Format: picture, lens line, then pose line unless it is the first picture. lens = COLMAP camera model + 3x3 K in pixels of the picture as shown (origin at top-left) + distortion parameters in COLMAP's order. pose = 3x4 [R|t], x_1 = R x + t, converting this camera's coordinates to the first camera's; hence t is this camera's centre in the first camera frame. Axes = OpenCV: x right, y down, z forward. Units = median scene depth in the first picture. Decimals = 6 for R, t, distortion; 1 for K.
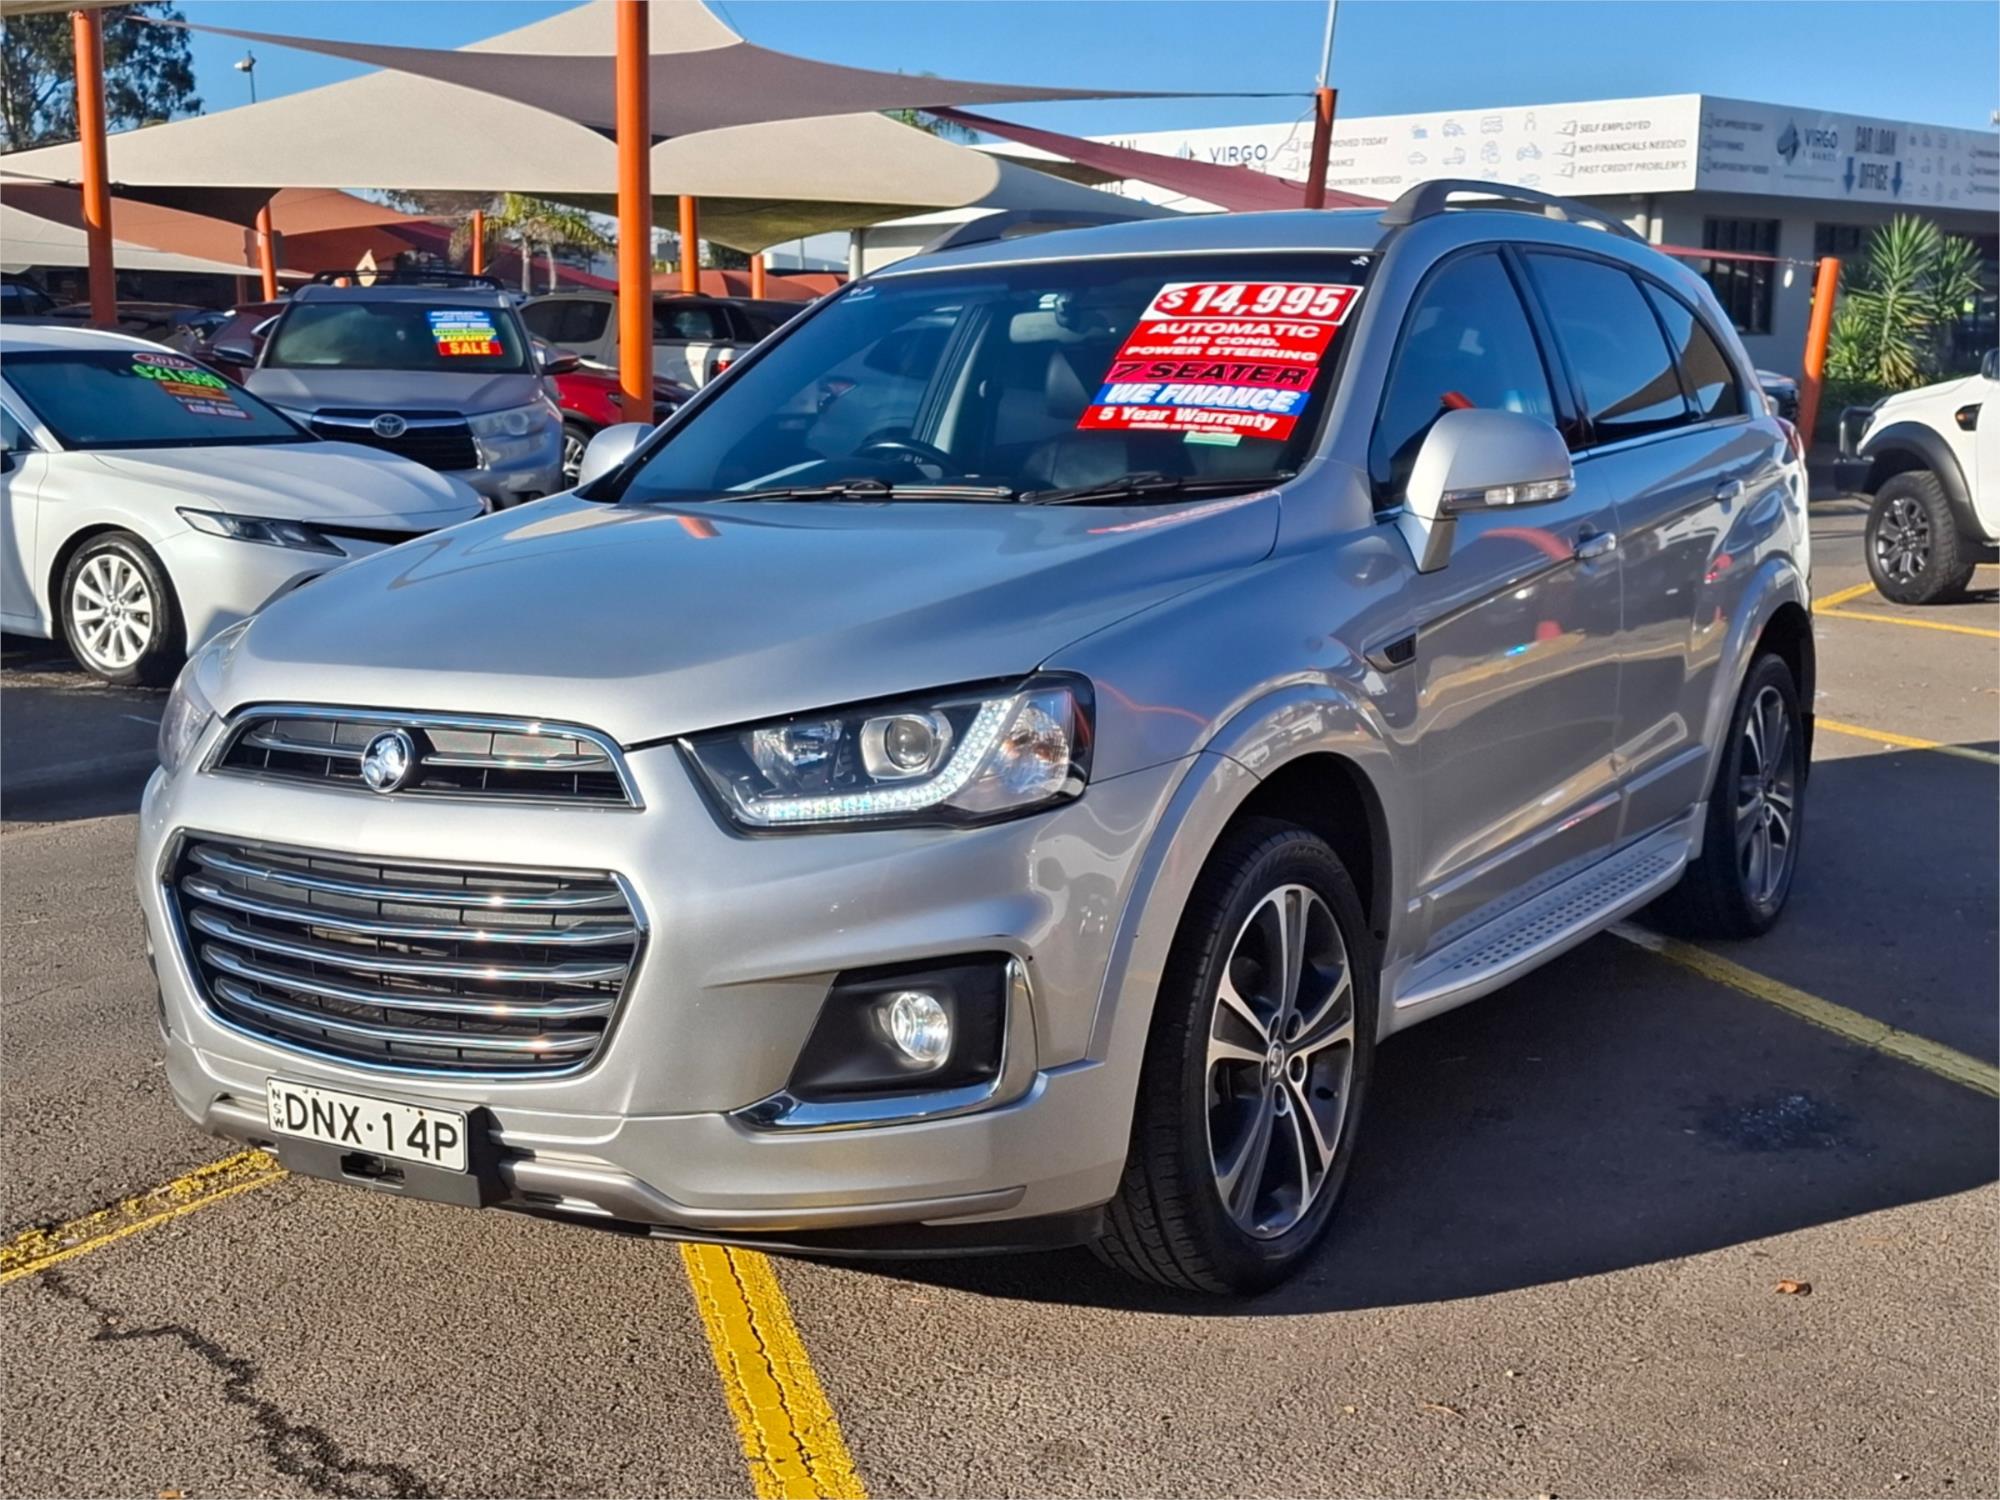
lens RADIAL K [[2425.4, 0, 1000.0], [0, 2425.4, 750.0], [0, 0, 1]] dist [0.181009, -0.375901]
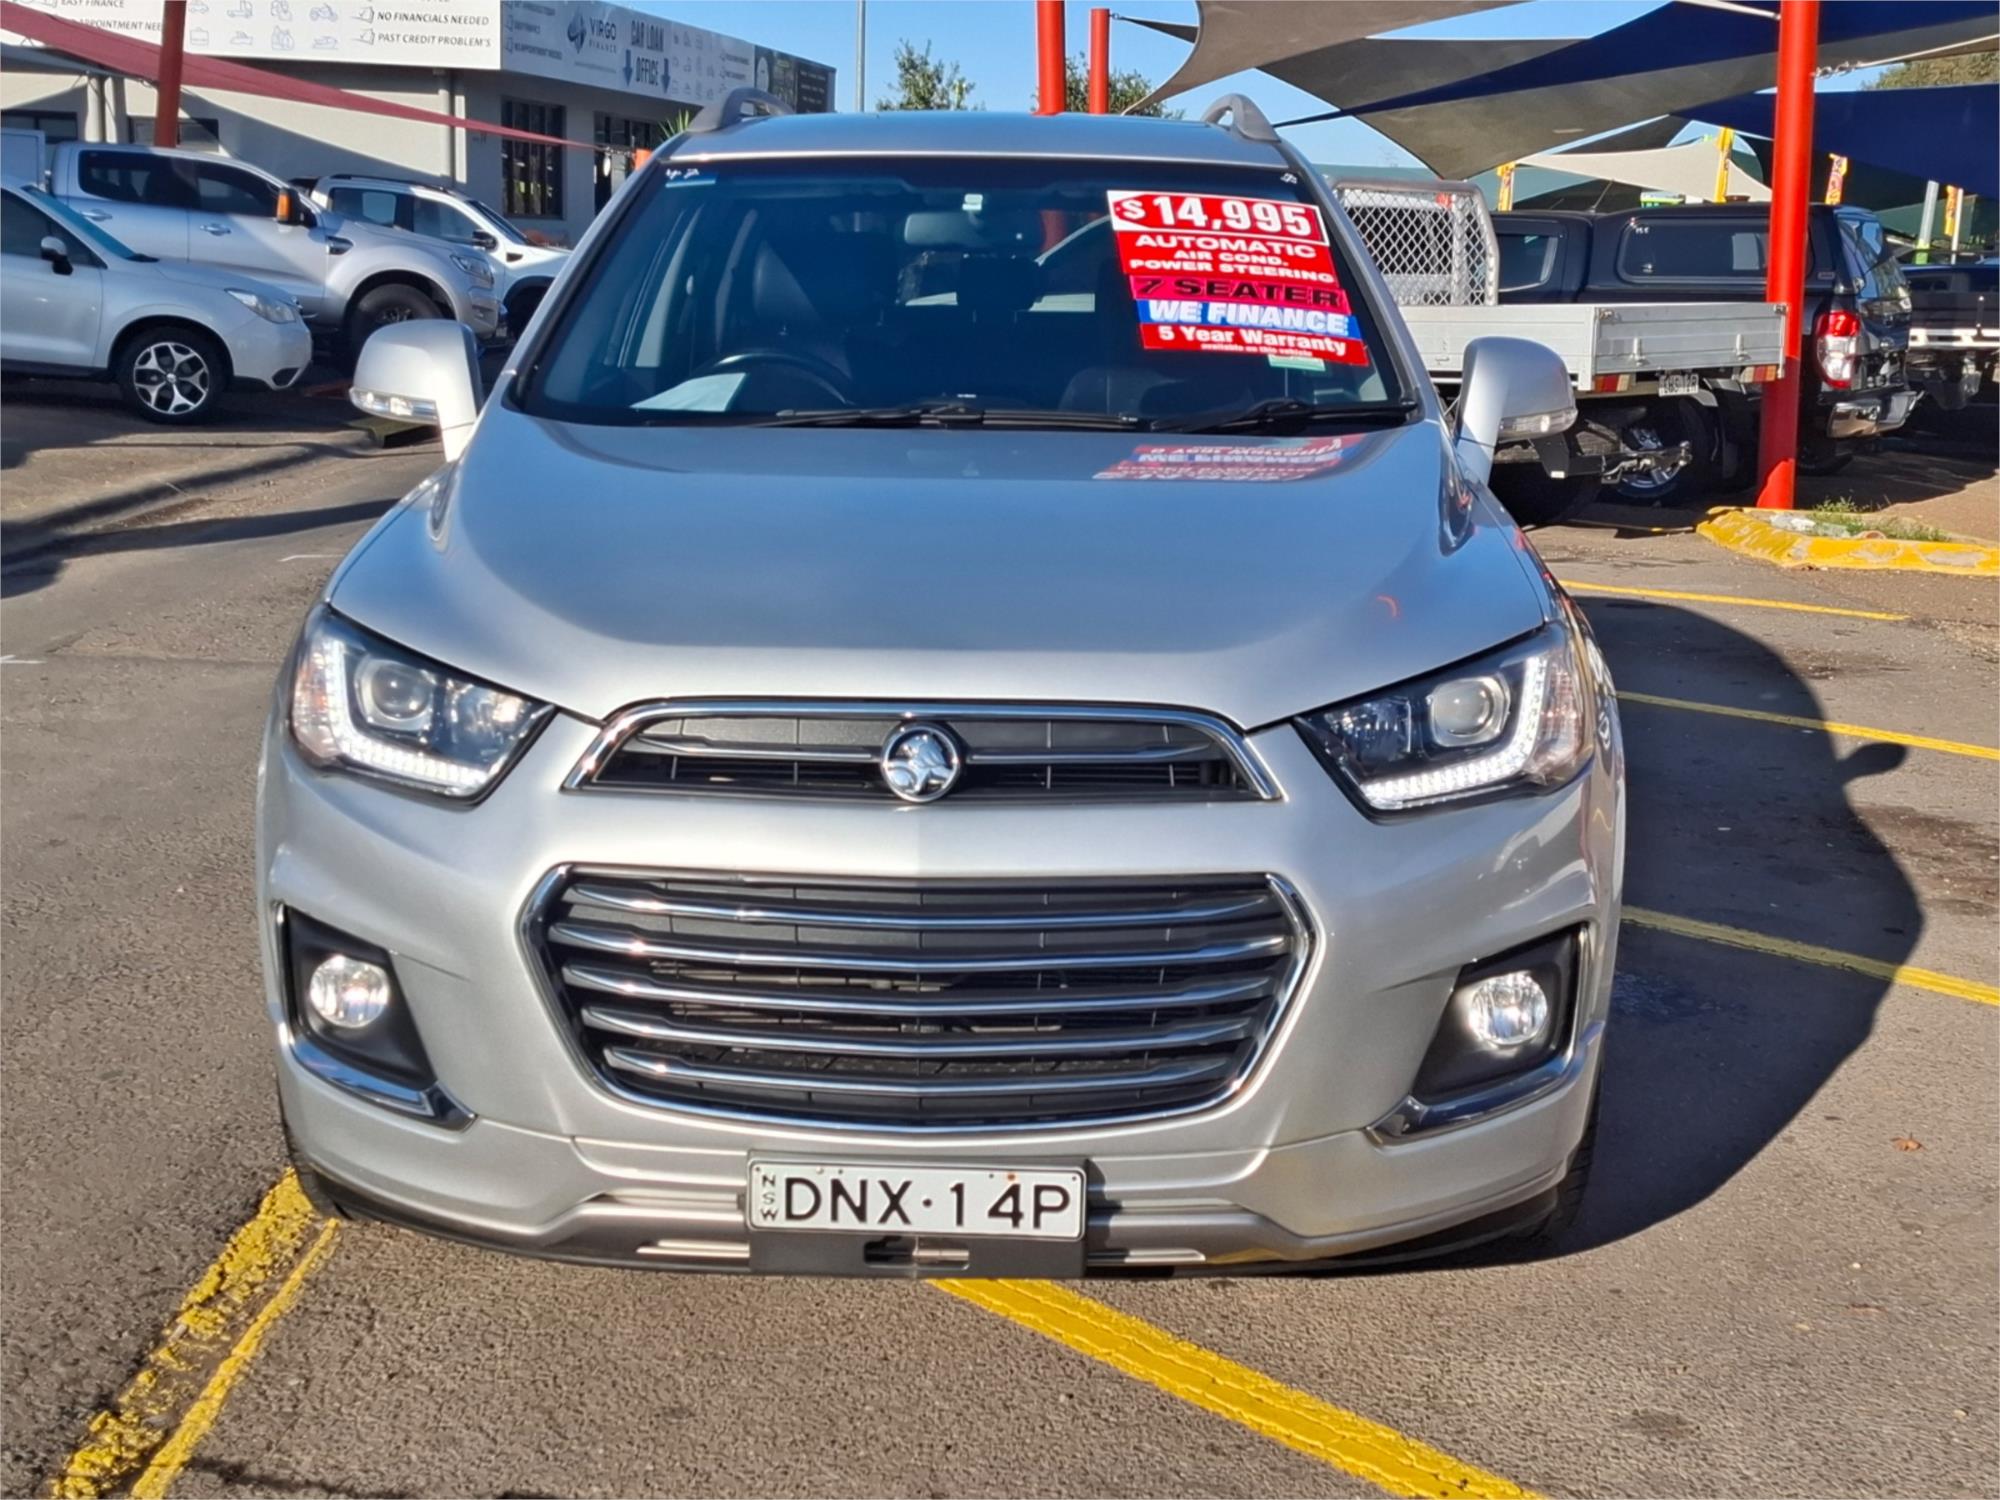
lens RADIAL K [[2425.4, 0, 1000.0], [0, 2425.4, 750.0], [0, 0, 1]] dist [0.181009, -0.375901]
pose [[0.859807, -0.065945, 0.506342, -0.517815], [0.040433, 0.997305, 0.061228, -0.039466], [-0.509015, -0.032171, 0.860156, 0.226654]]
